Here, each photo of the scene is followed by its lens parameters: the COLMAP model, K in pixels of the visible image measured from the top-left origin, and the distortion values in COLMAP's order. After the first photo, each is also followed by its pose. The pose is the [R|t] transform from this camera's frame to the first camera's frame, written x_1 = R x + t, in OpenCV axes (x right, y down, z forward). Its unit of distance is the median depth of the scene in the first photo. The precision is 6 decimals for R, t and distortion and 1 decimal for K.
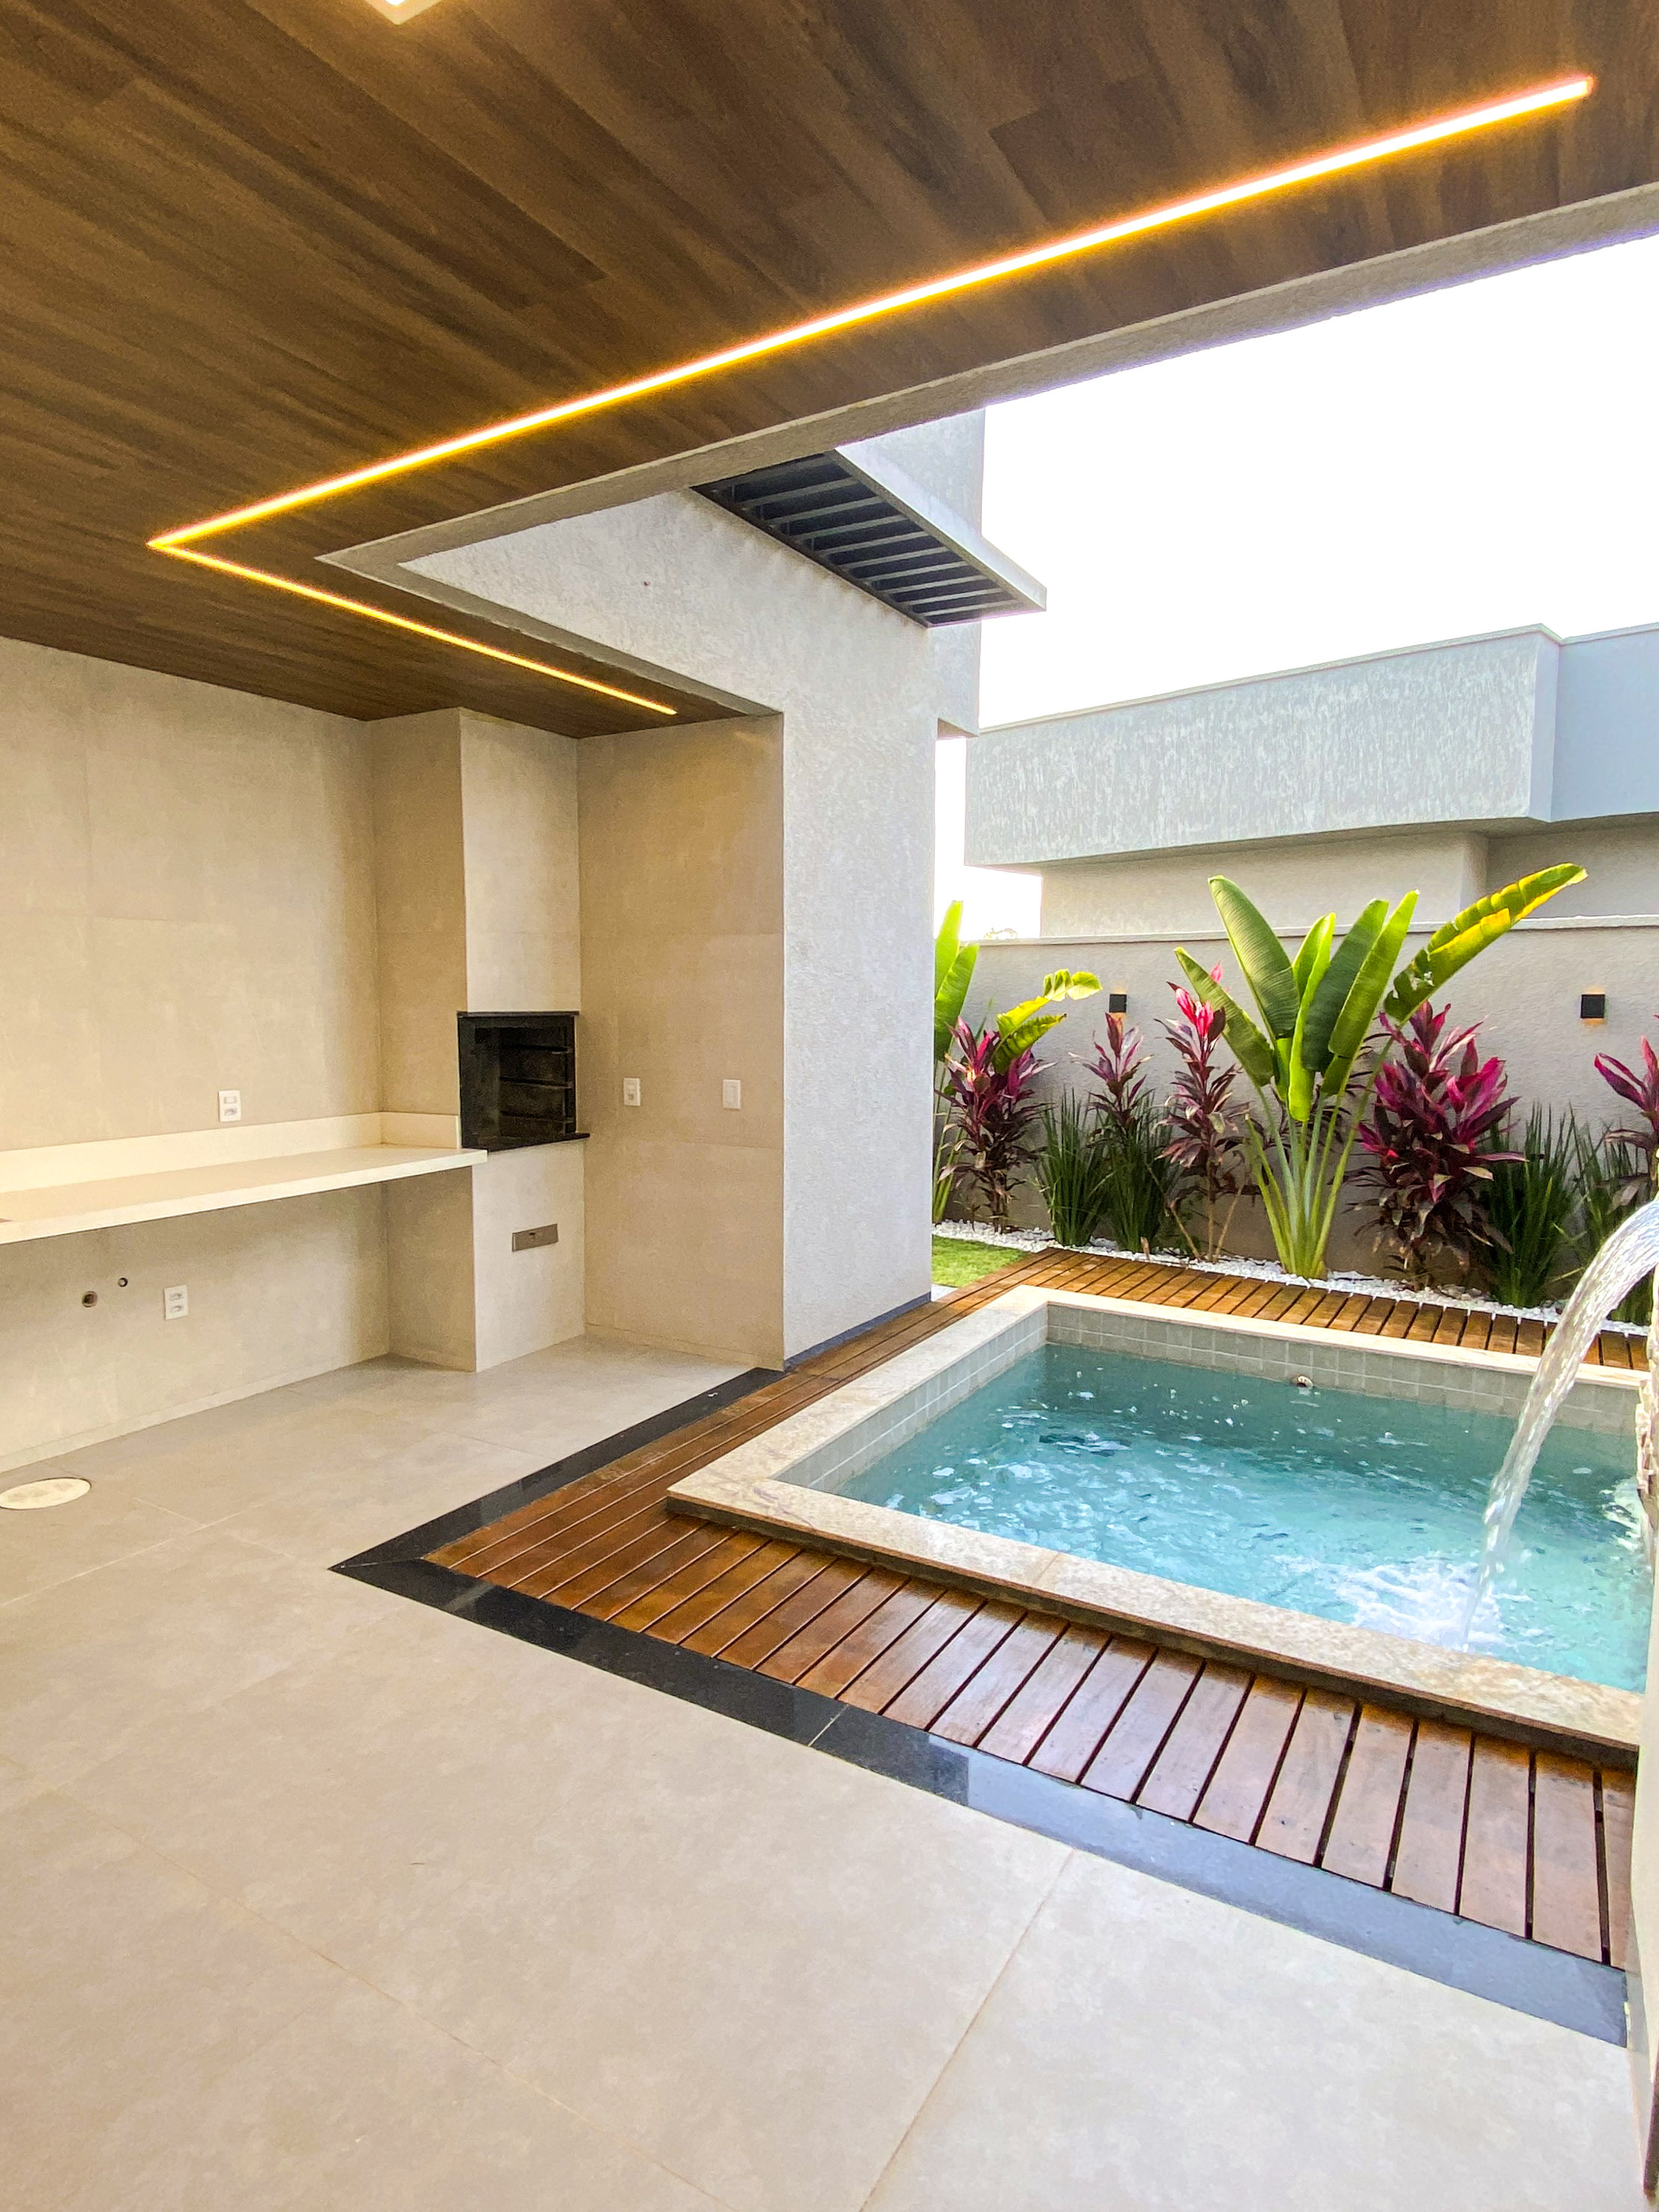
lens RADIAL K [[1254.3, 0, 793.0], [0, 1254.3, 1114.4], [0, 0, 1]] dist [0.020573, -0.001252]
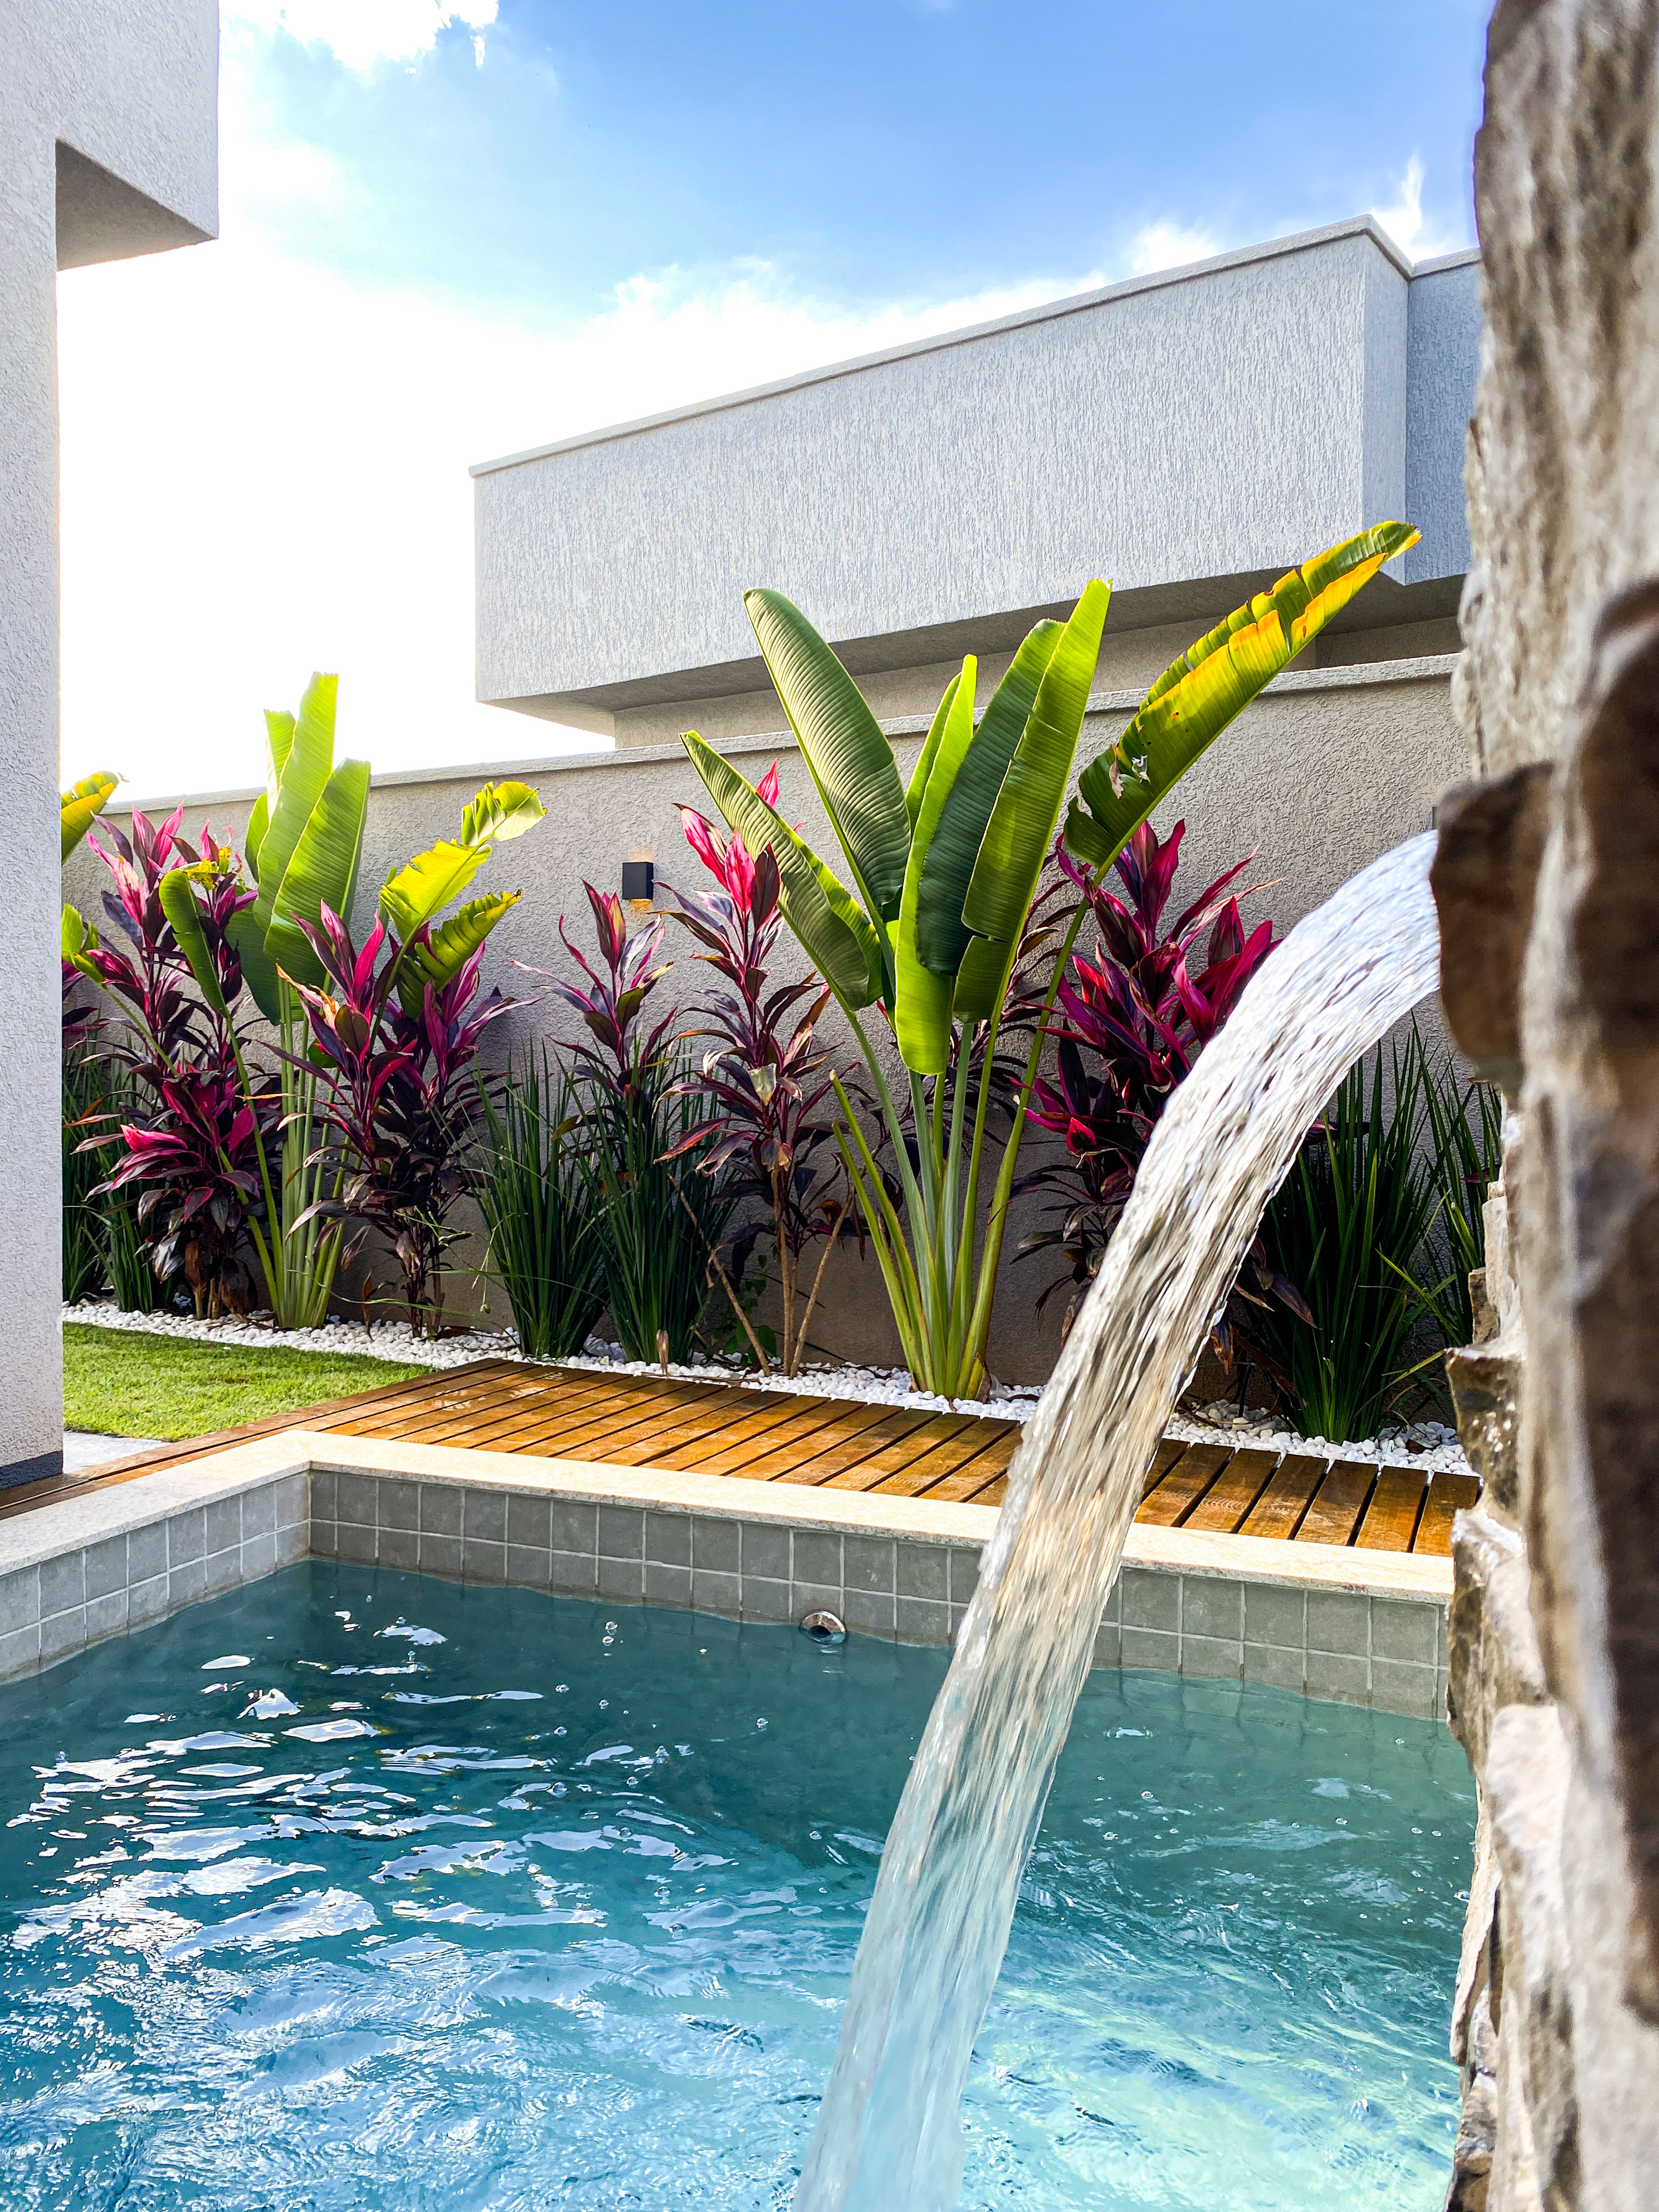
lens RADIAL K [[1714.7, 0, 826.9], [0, 1714.7, 1116.9], [0, 0, 1]] dist [0.039342, -0.011117]
pose [[0.987418, -0.001943, 0.158118, 0.264320], [0.012925, 0.997570, -0.068459, 0.068306], [-0.157600, 0.069641, 0.985044, 0.351055]]
